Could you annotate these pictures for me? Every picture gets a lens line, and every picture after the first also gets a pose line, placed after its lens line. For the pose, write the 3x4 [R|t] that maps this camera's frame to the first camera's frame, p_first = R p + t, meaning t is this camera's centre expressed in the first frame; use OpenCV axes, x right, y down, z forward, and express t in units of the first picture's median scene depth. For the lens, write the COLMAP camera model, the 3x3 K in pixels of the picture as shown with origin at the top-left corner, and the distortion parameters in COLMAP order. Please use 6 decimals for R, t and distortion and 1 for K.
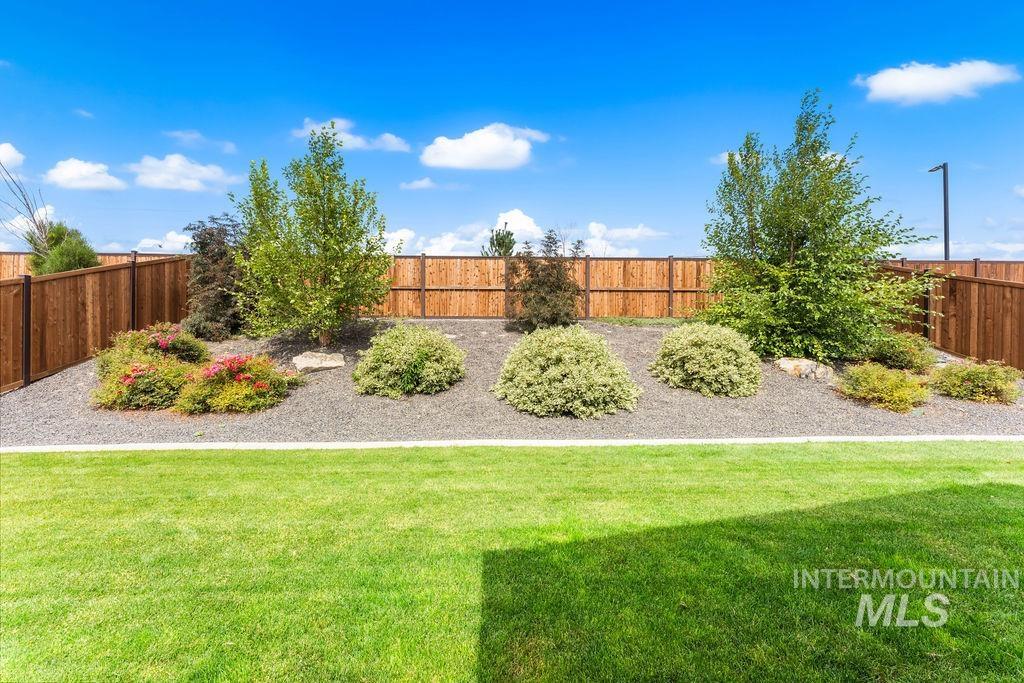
lens RADIAL K [[408.6, 0, 513.4], [0, 408.6, 343.0], [0, 0, 1]] dist [-0.000125, -0.000327]
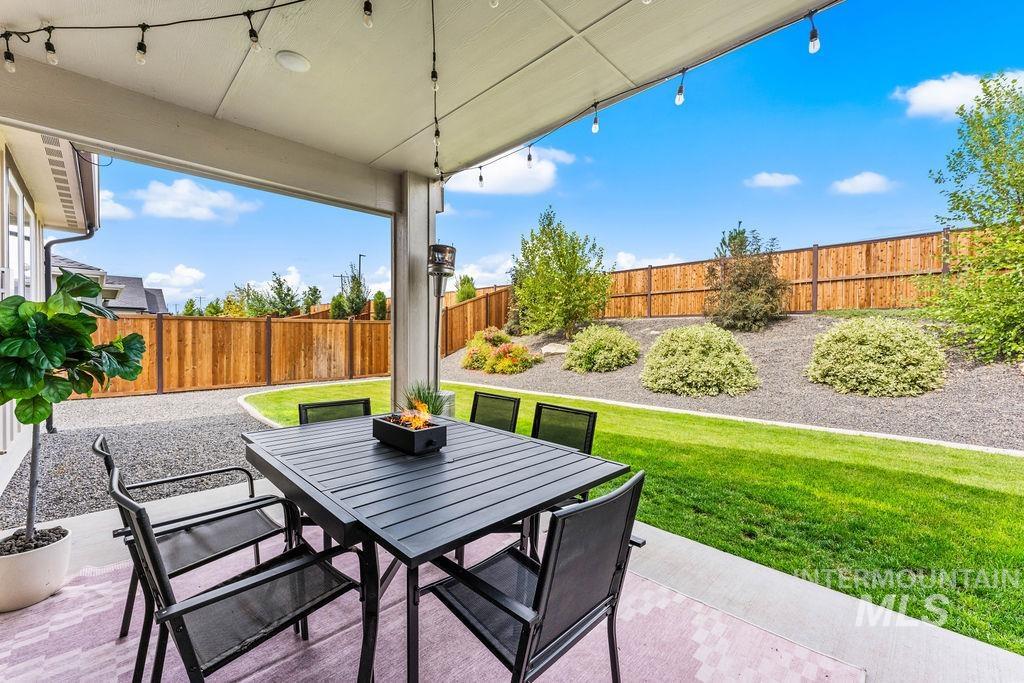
lens RADIAL K [[408.6, 0, 508.7], [0, 408.6, 340.7], [0, 0, 1]] dist [-0.000125, -0.000327]
pose [[0.685144, 0.008566, -0.728357, 0.571456], [-0.001609, 0.999946, 0.010247, -0.003708], [0.728405, -0.005849, 0.685121, -0.235065]]
